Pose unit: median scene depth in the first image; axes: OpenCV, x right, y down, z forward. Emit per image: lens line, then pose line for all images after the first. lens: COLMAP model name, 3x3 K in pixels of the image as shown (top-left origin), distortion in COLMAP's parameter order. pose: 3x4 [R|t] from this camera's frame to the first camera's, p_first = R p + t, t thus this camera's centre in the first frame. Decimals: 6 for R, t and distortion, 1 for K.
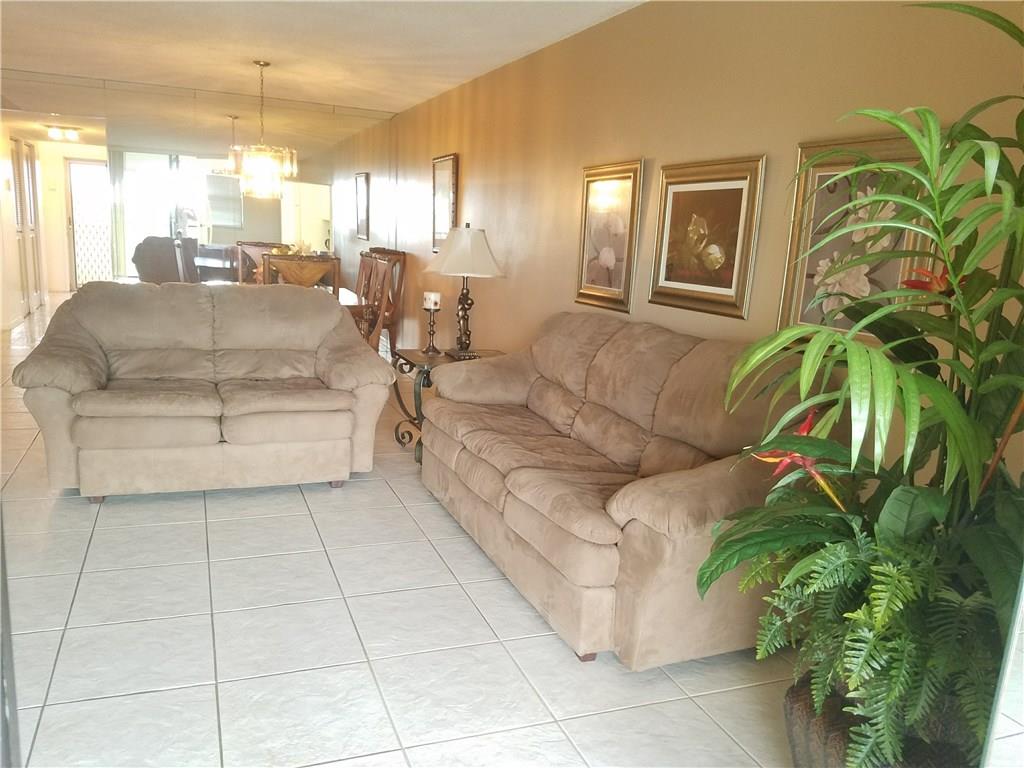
lens RADIAL K [[790.9, 0, 500.5], [0, 790.9, 421.3], [0, 0, 1]] dist [0.130081, -0.202260]
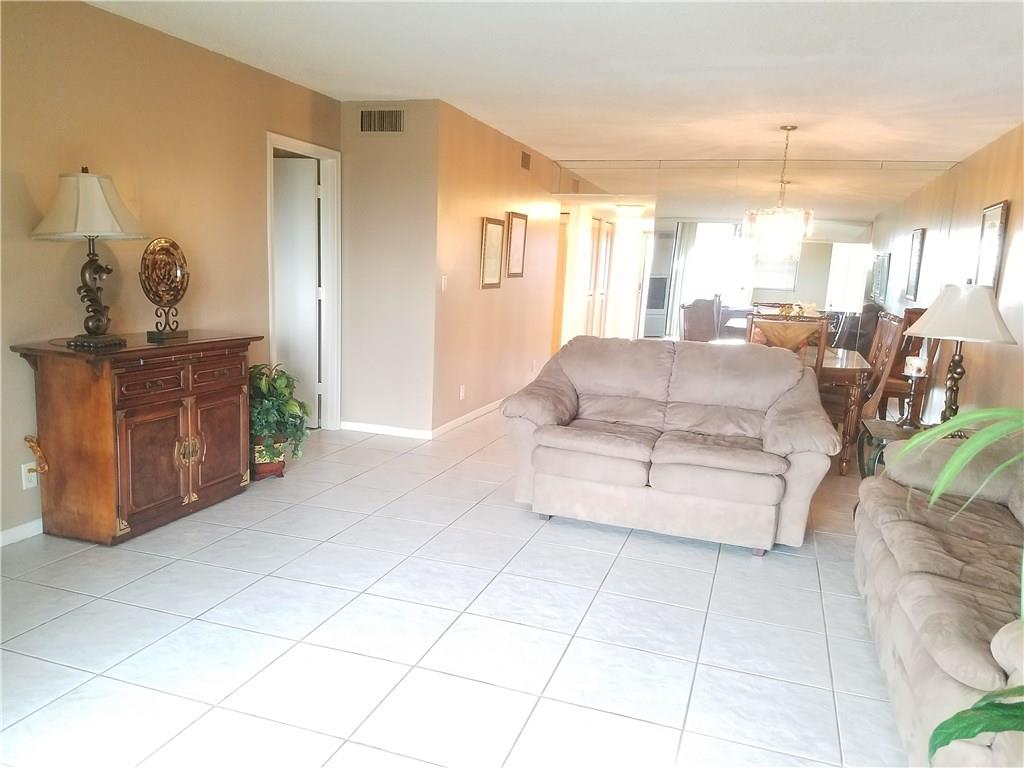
lens RADIAL K [[790.9, 0, 500.5], [0, 790.9, 421.3], [0, 0, 1]] dist [0.130081, -0.202260]
pose [[0.742859, 0.104164, -0.661295, 0.184102], [-0.155322, 0.987683, -0.018904, -0.008710], [0.651181, 0.116757, 0.749888, 0.067440]]
